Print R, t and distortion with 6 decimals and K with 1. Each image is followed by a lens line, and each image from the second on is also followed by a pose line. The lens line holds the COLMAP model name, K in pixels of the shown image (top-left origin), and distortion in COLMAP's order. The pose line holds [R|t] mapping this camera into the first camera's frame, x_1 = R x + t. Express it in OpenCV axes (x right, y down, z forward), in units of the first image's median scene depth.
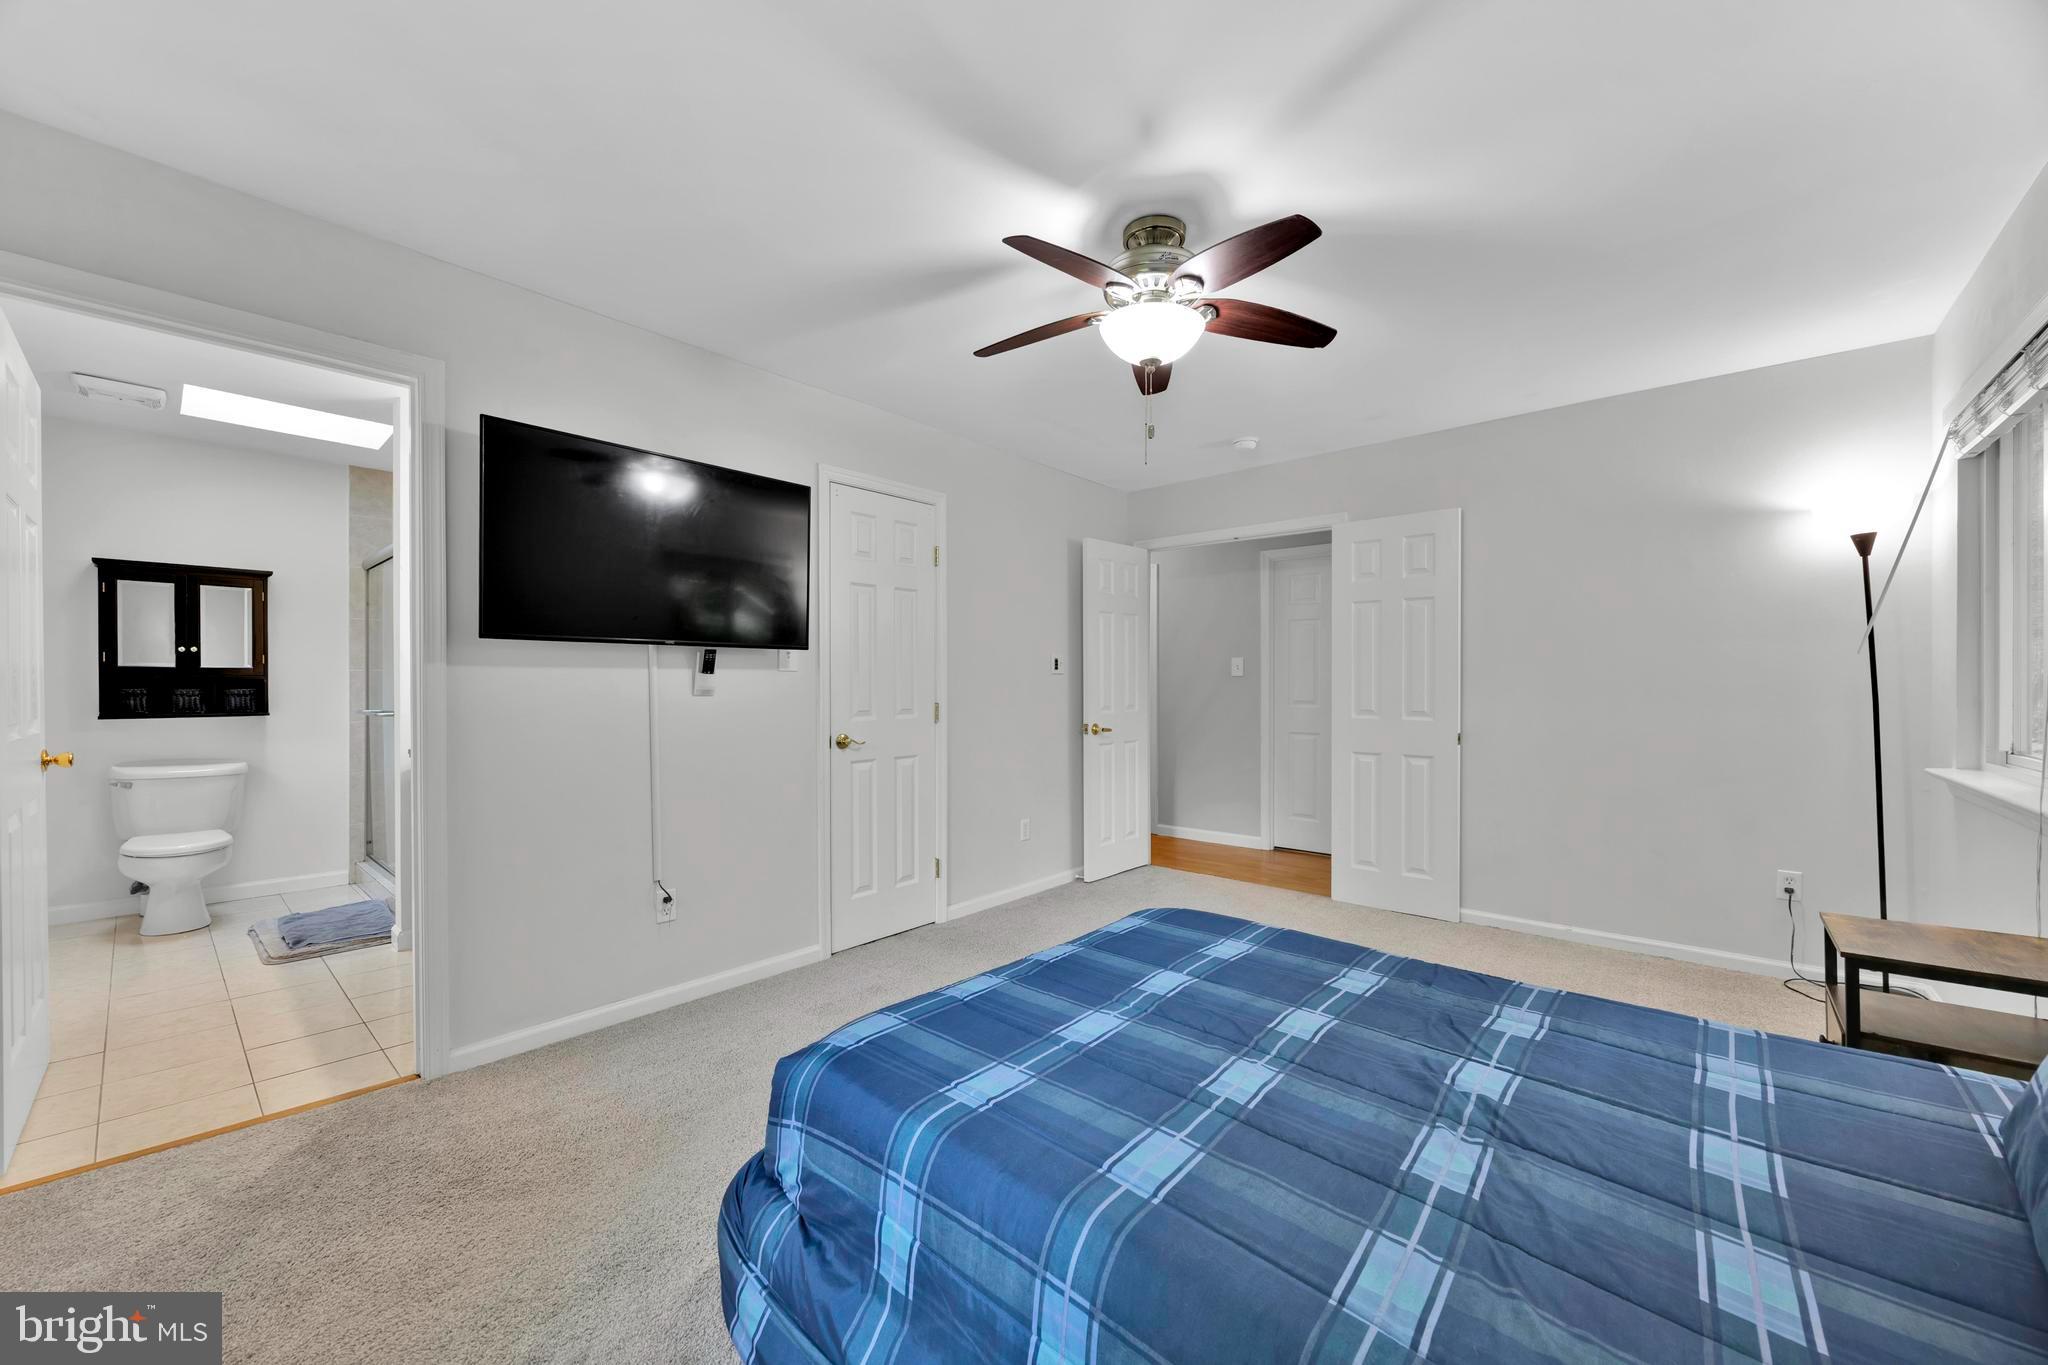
lens RADIAL K [[790.1, 0, 1020.2], [0, 790.1, 684.7], [0, 0, 1]] dist [-0.002800, 0.000380]
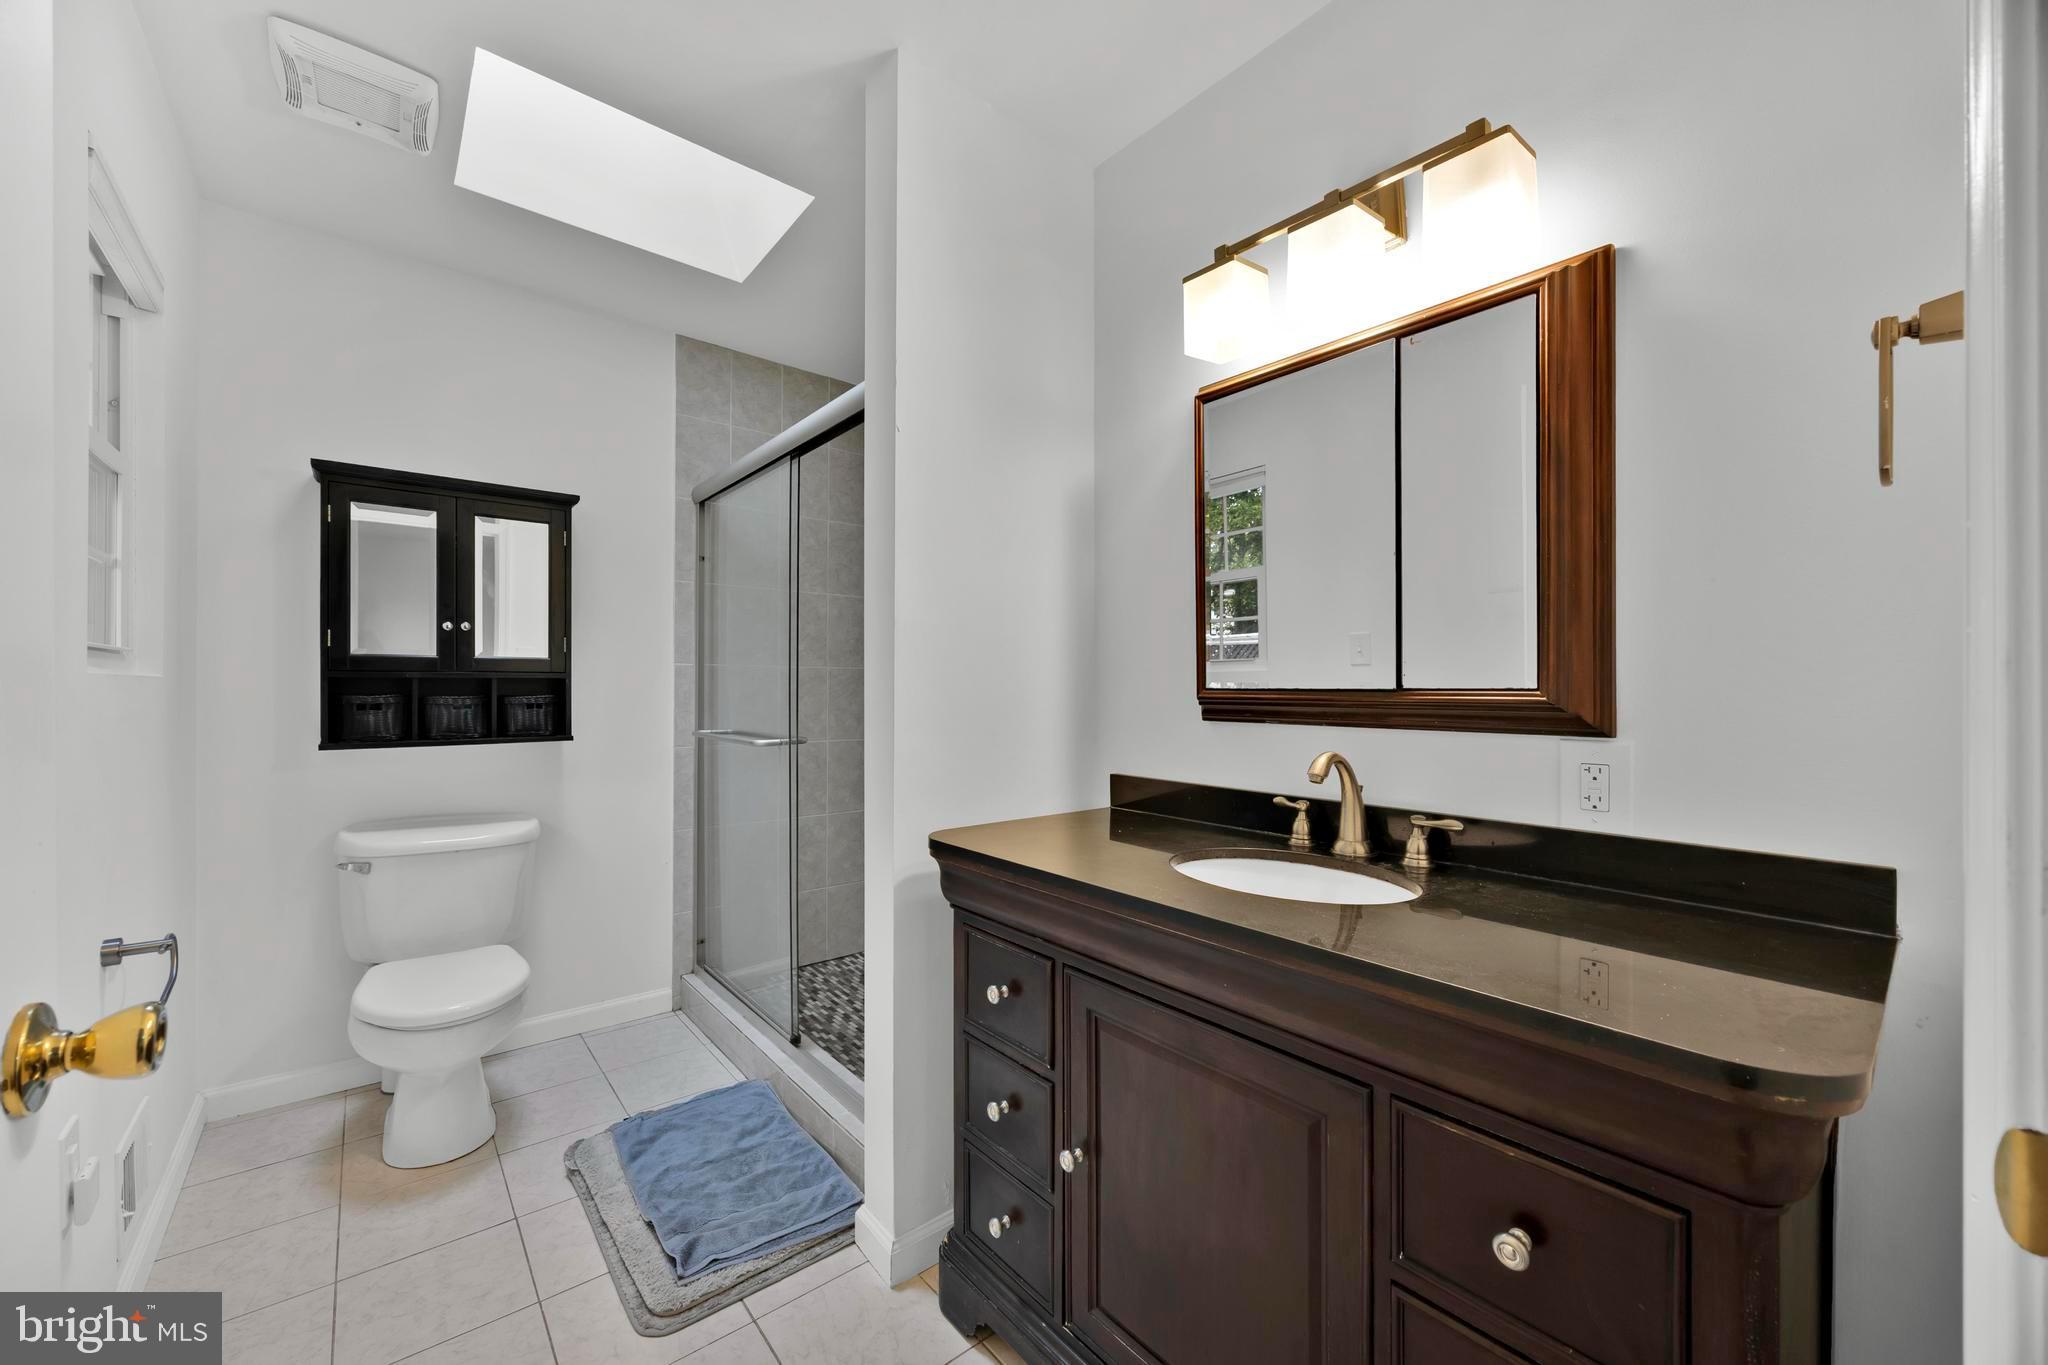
lens RADIAL K [[790.1, 0, 1028.1], [0, 790.1, 681.3], [0, 0, 1]] dist [-0.002800, 0.000380]
pose [[0.989459, -0.000064, -0.144815, -0.555893], [-0.000942, 0.999976, -0.006883, -0.001445], [0.144812, 0.006947, 0.989435, 0.487785]]
